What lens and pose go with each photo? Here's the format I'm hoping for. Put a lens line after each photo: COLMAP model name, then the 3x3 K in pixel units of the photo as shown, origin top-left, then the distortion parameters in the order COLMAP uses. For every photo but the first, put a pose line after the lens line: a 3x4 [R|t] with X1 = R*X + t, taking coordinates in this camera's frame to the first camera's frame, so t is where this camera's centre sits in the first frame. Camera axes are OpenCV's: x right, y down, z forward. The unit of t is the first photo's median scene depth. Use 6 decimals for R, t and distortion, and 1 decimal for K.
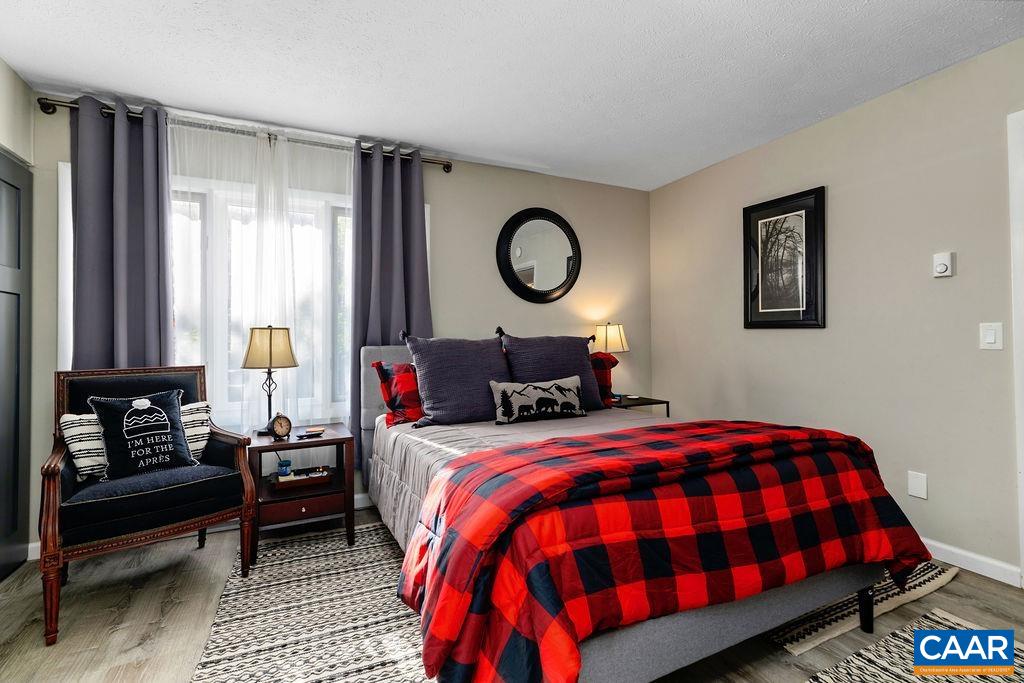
lens RADIAL K [[460.8, 0, 516.0], [0, 460.8, 335.4], [0, 0, 1]] dist [0.003548, 0.000104]
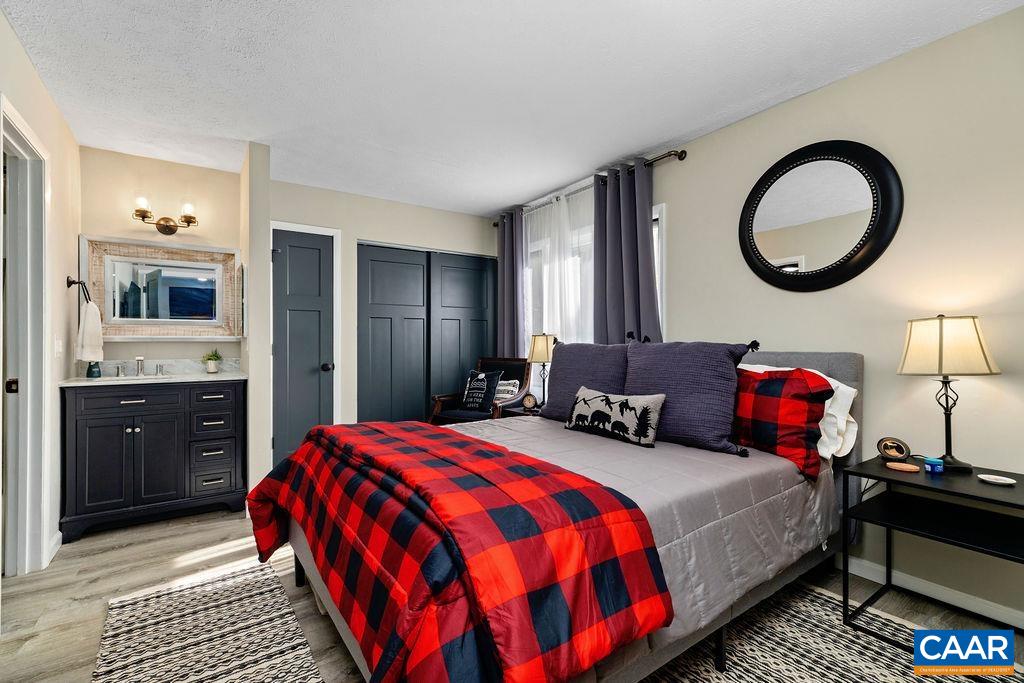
lens RADIAL K [[460.8, 0, 517.7], [0, 460.8, 339.9], [0, 0, 1]] dist [0.003548, 0.000104]
pose [[0.173705, 0.004580, -0.984787, 0.896026], [0.005147, 0.999971, 0.005559, -0.009043], [0.984784, -0.006034, 0.173676, 0.673155]]
